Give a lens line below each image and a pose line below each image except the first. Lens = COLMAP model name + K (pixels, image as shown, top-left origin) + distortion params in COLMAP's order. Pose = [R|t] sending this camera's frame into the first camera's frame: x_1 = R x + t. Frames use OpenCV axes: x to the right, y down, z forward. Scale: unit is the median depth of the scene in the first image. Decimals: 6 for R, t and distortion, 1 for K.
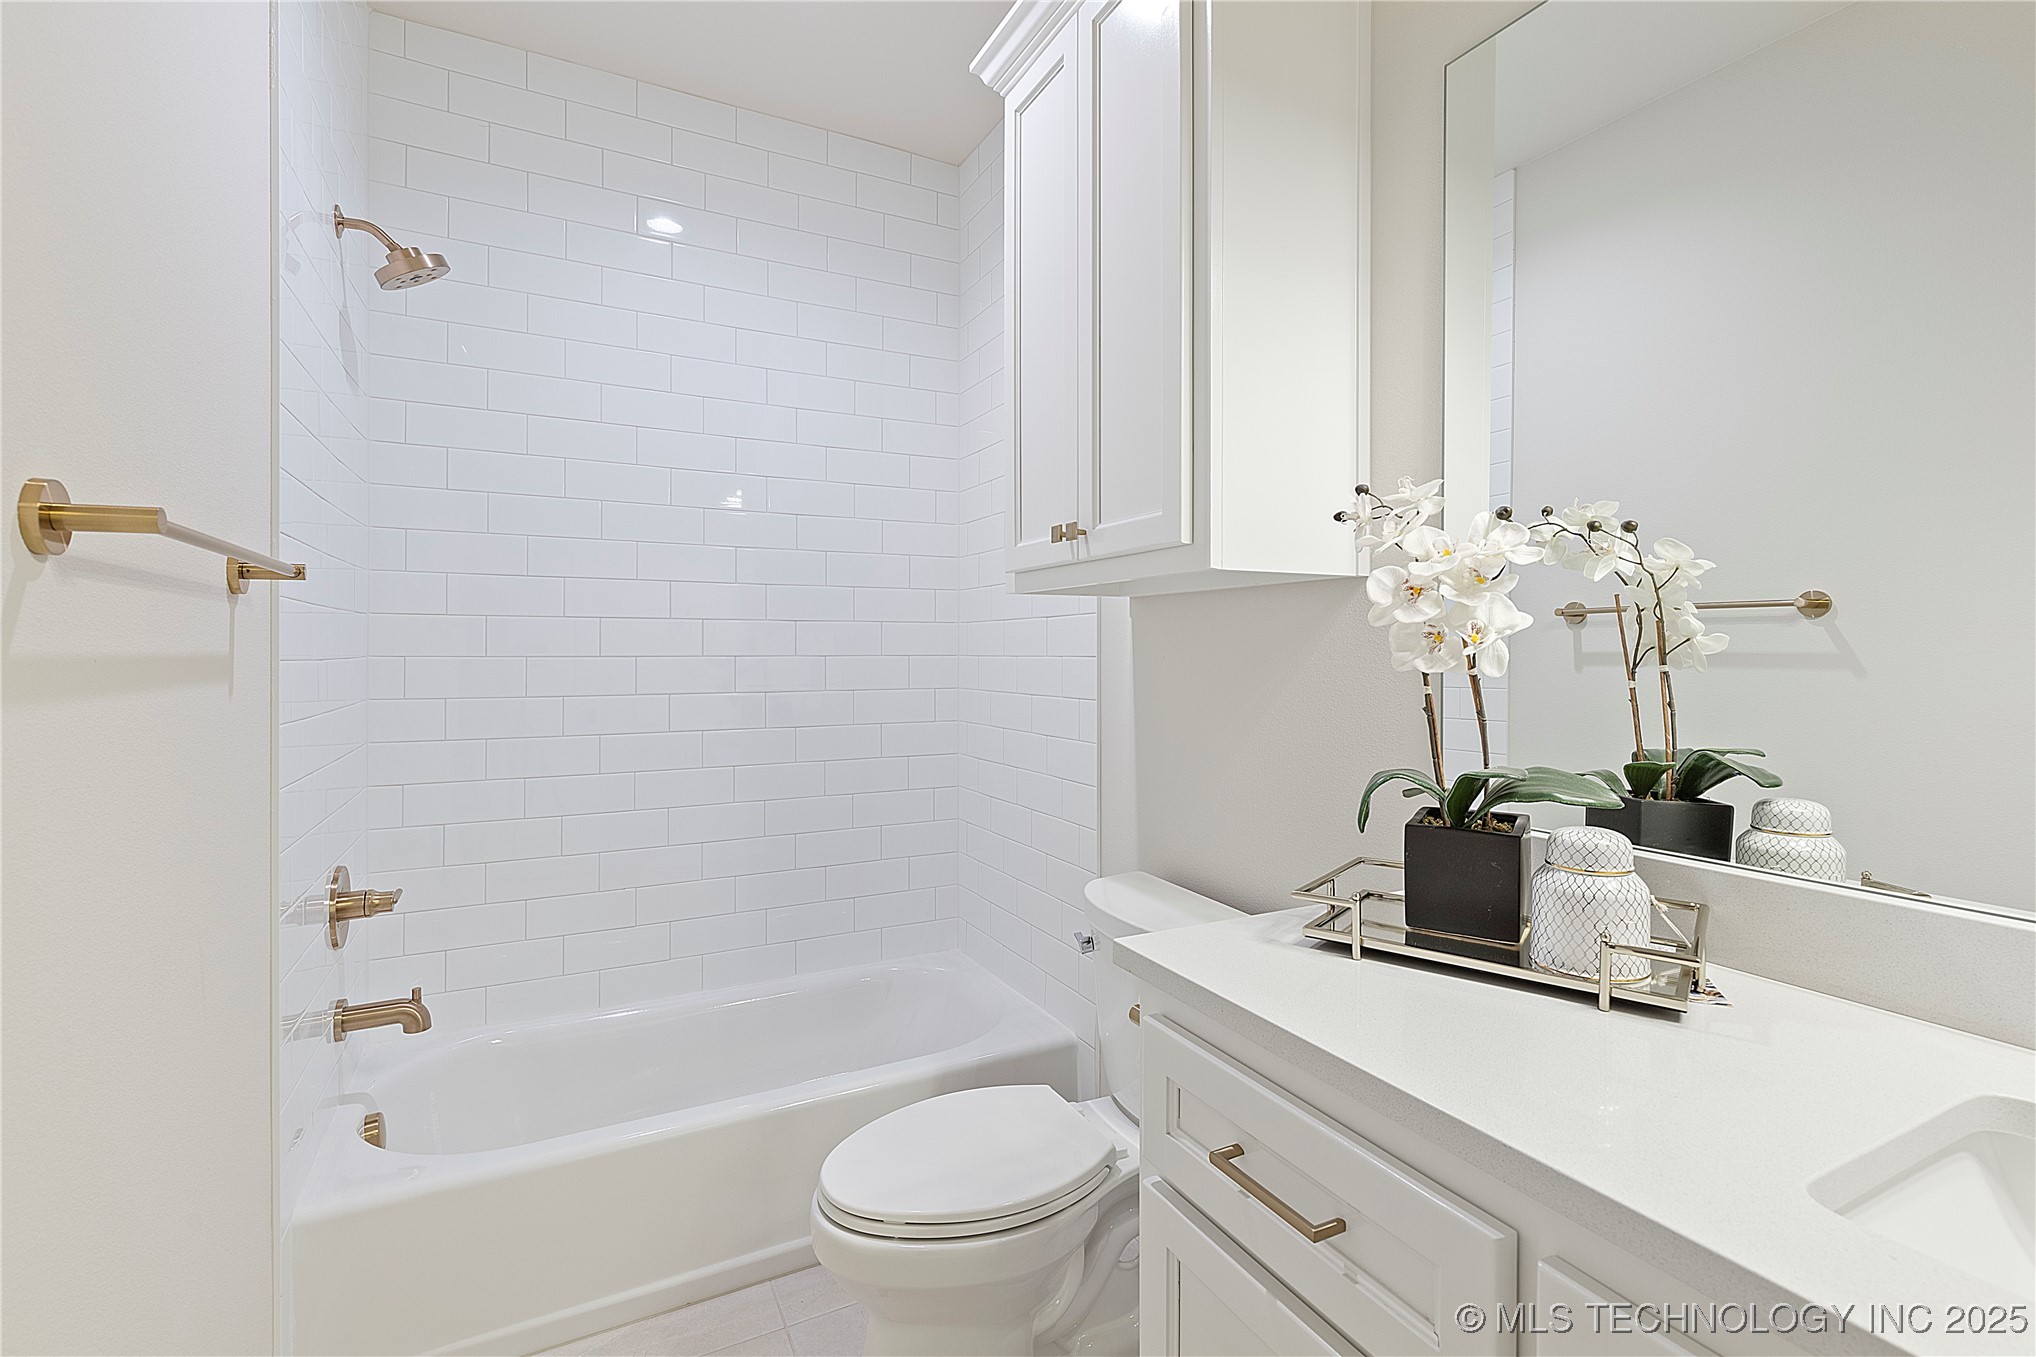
lens RADIAL K [[907.4, 0, 1052.7], [0, 907.4, 655.5], [0, 0, 1]] dist [0.007706, -0.001839]
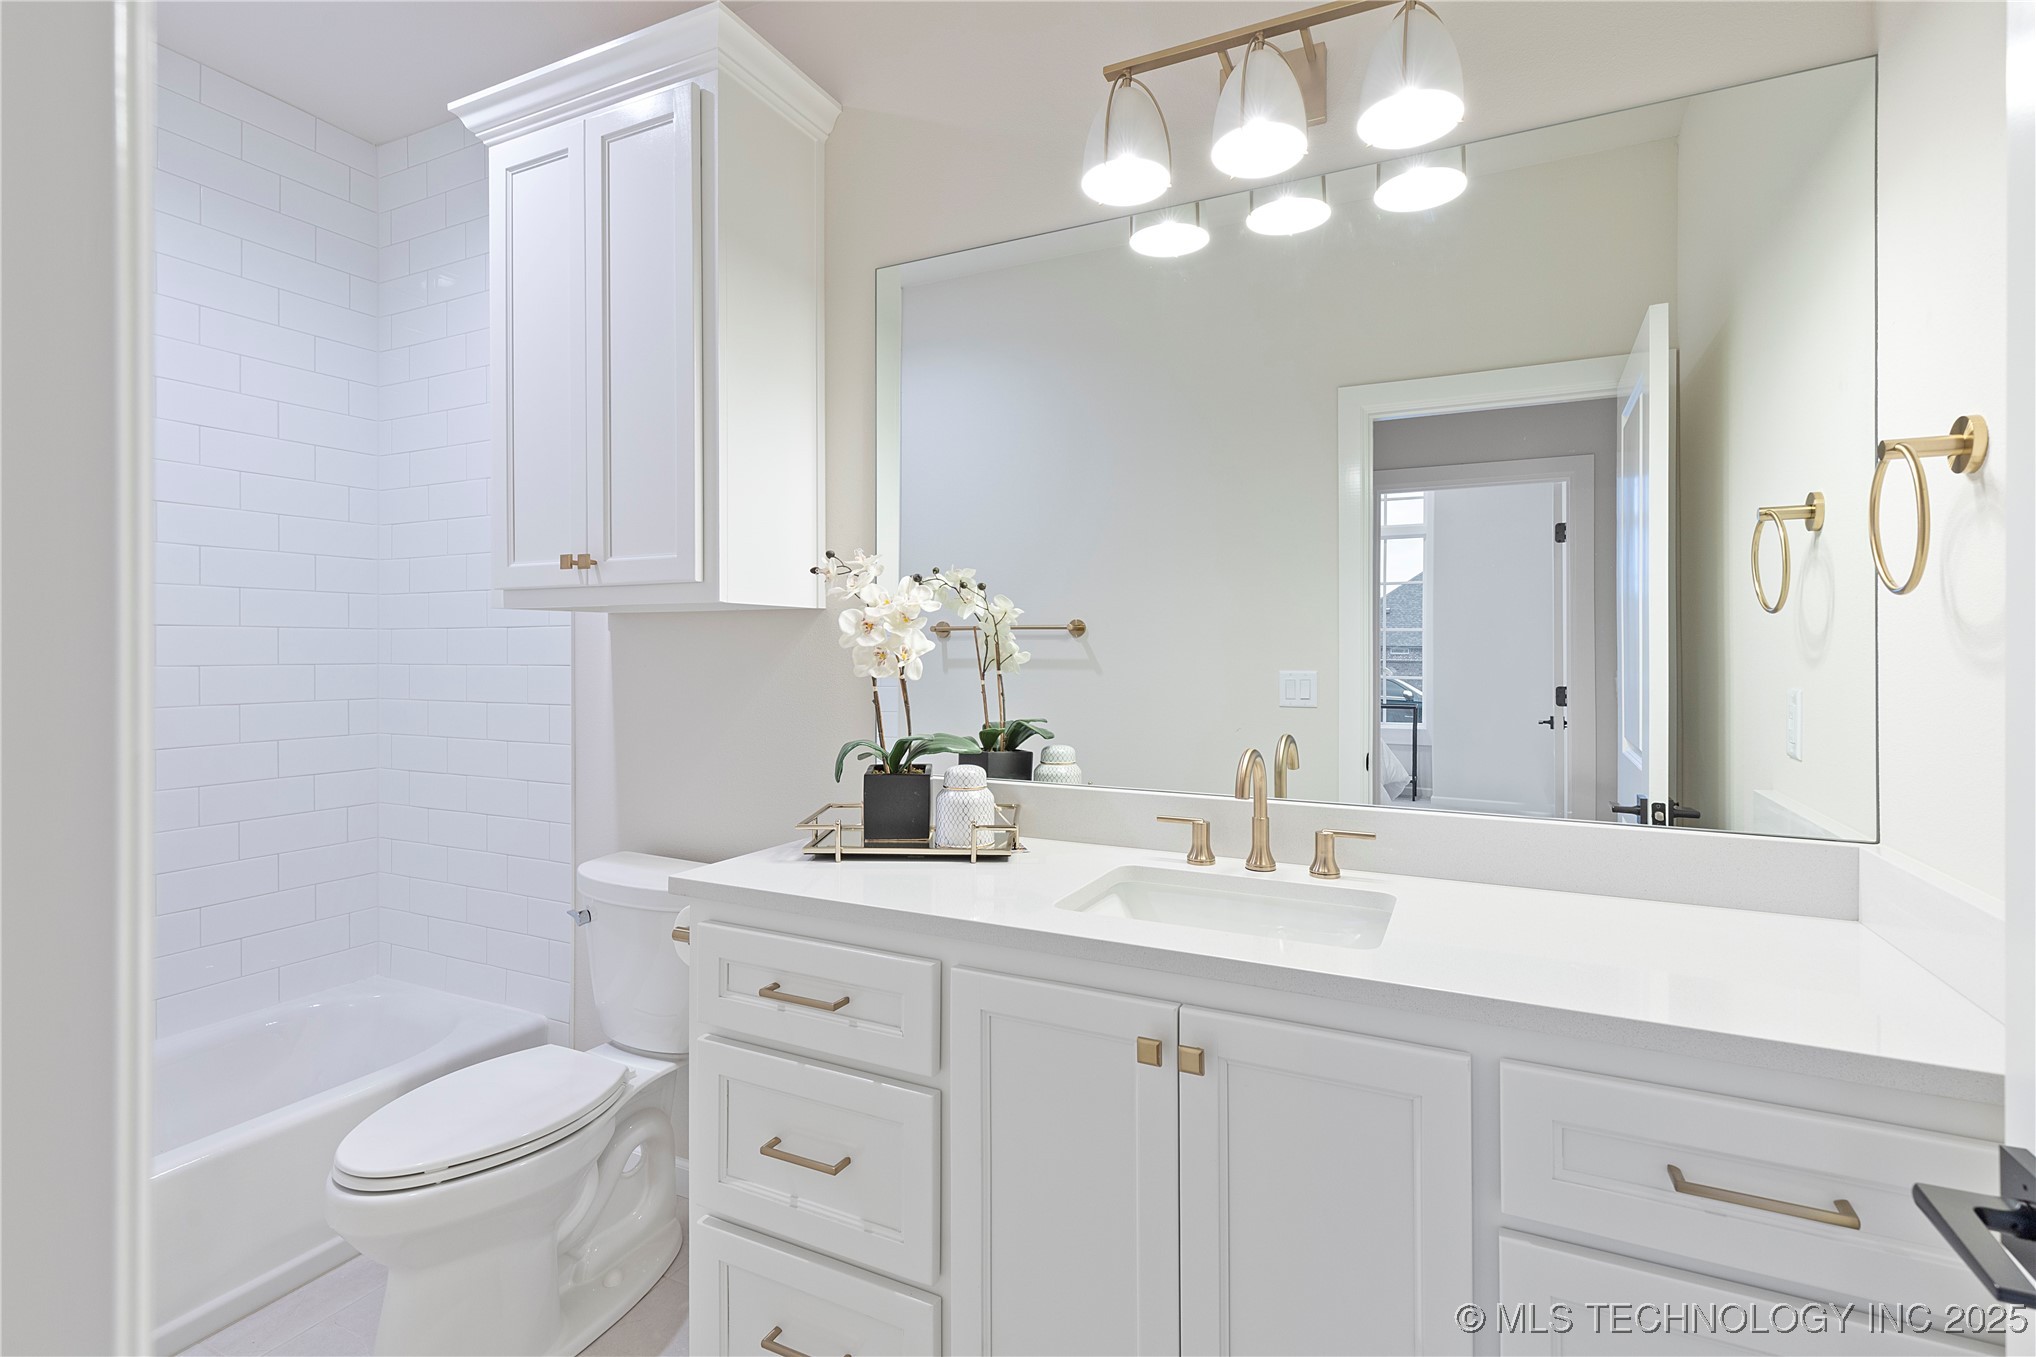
lens RADIAL K [[907.4, 0, 1024.8], [0, 907.4, 665.7], [0, 0, 1]] dist [0.007706, -0.001839]
pose [[0.811494, -0.007845, 0.584308, -0.273988], [0.001732, 0.999938, 0.011020, -0.017636], [-0.584358, -0.007930, 0.811457, -0.393477]]
